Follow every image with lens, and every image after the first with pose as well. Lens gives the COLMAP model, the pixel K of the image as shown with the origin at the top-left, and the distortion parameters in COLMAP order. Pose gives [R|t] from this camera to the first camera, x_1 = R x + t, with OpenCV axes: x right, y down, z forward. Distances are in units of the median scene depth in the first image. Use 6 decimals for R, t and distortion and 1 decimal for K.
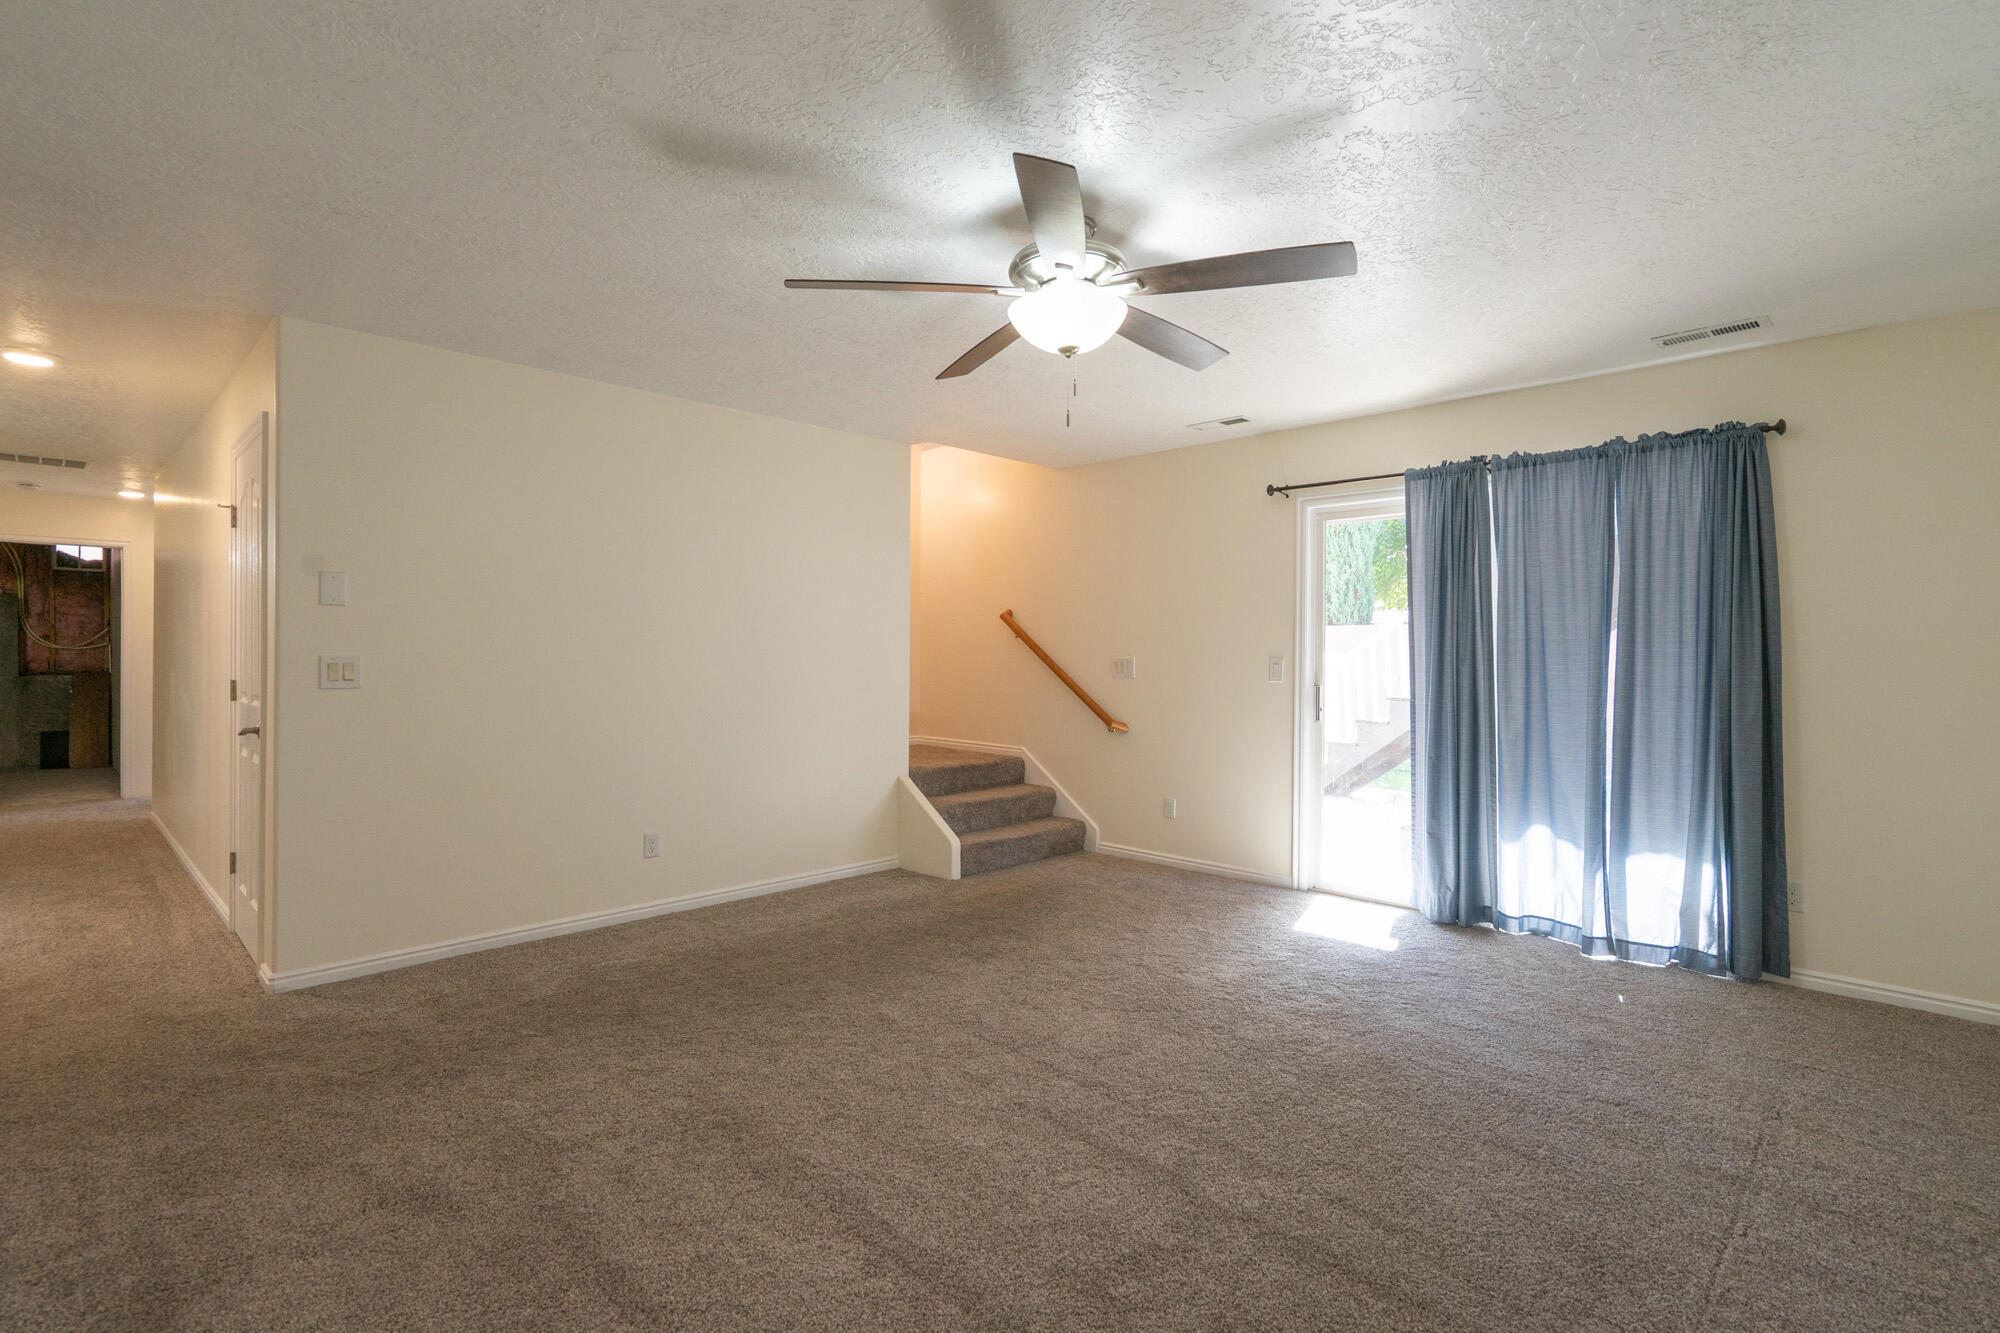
lens RADIAL K [[937.5, 0, 1000.0], [0, 937.5, 666.5], [0, 0, 1]] dist [-0.001452, 0.000340]
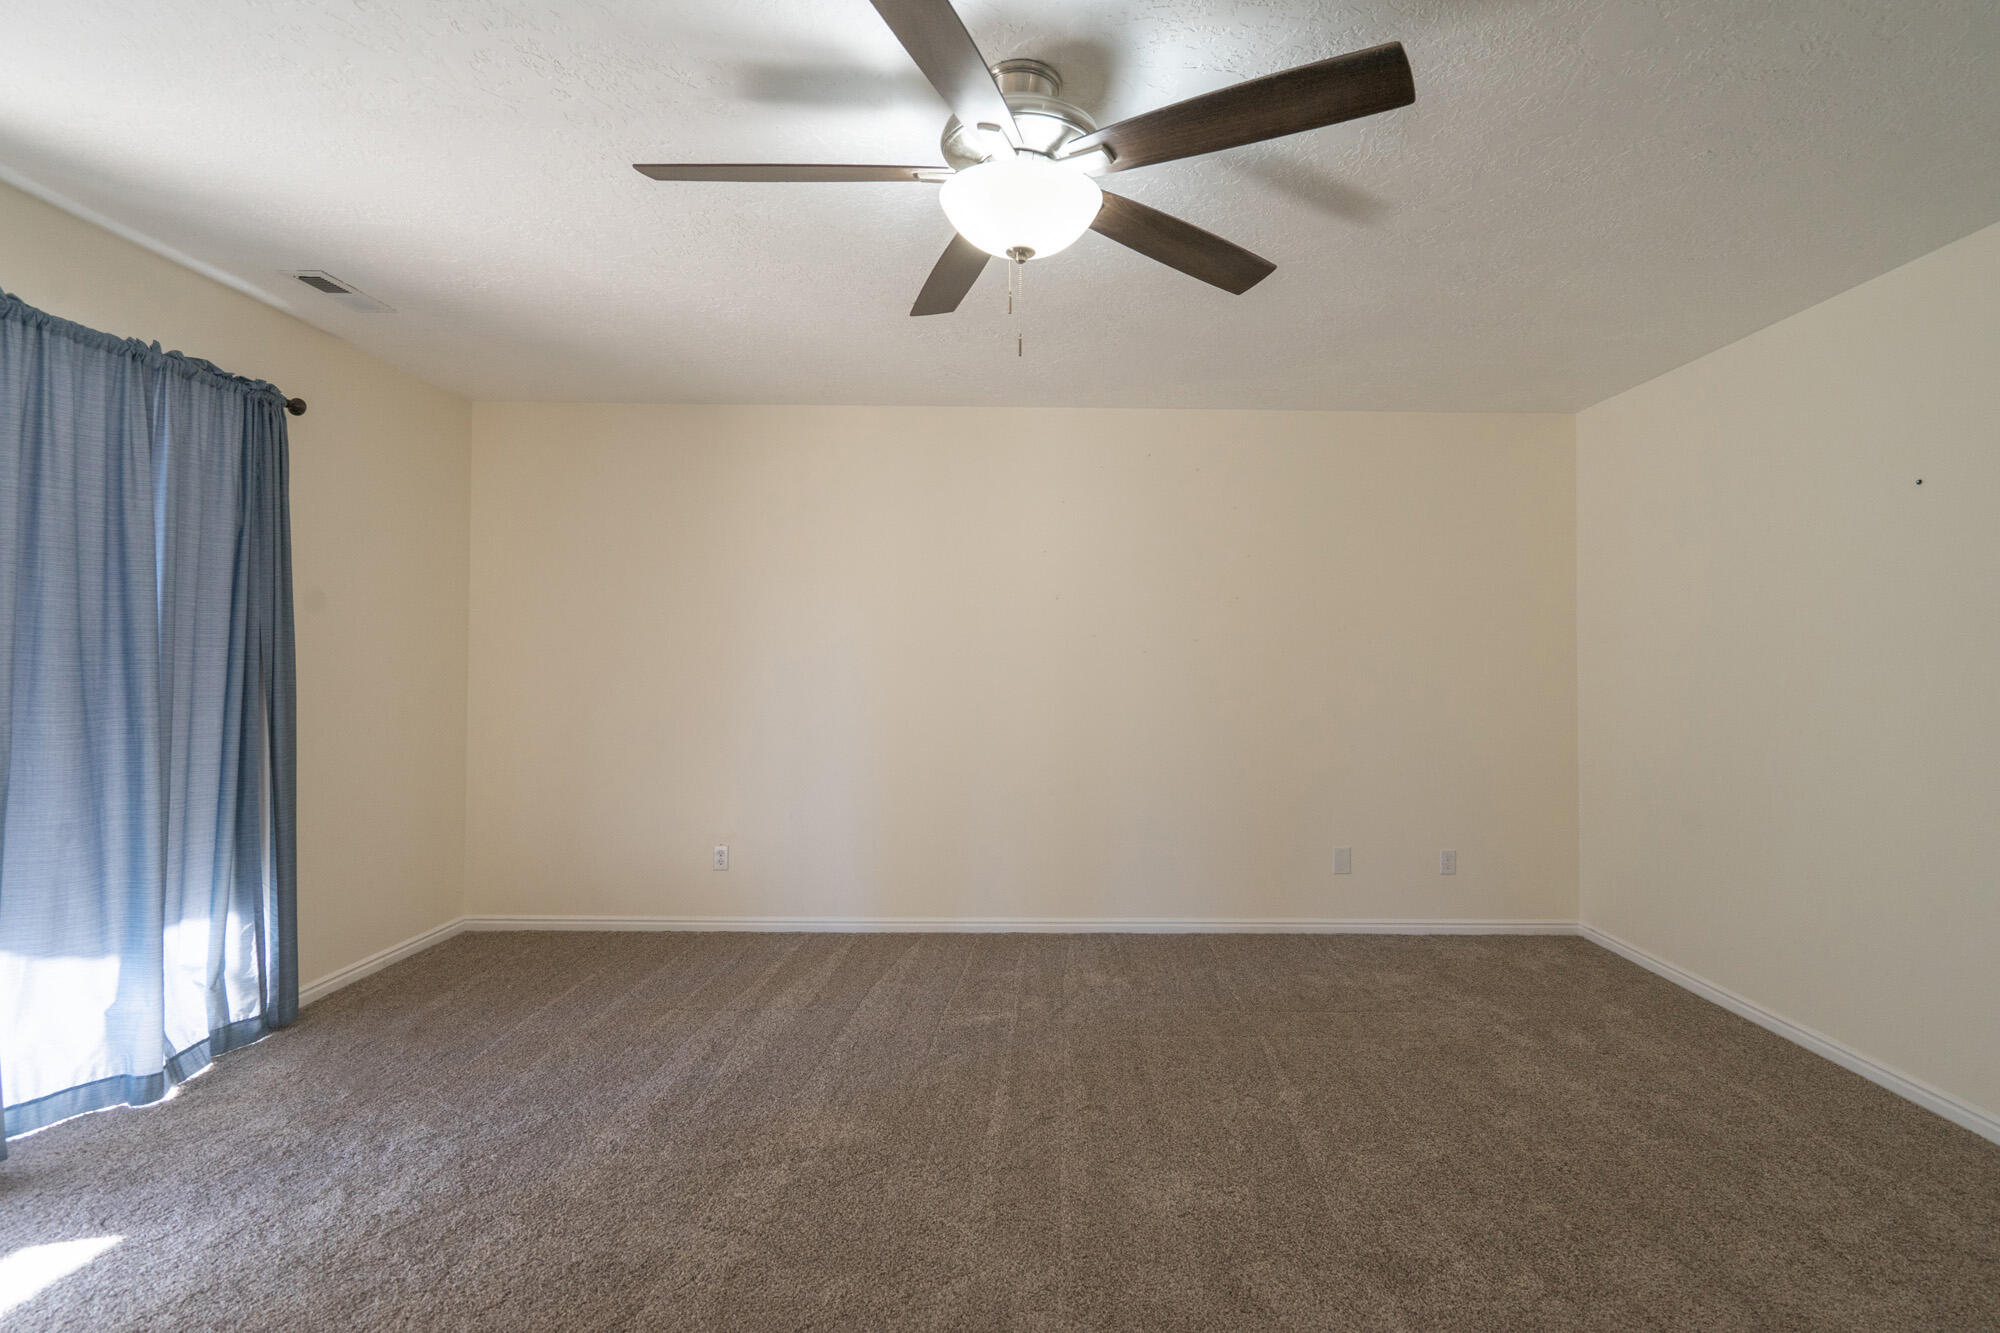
lens RADIAL K [[937.5, 0, 1000.0], [0, 937.5, 666.5], [0, 0, 1]] dist [-0.001452, 0.000340]
pose [[-0.657718, -0.004371, 0.753252, -0.295756], [0.009272, 0.999860, 0.013899, -0.007678], [-0.753207, 0.016125, -0.657585, 1.044307]]
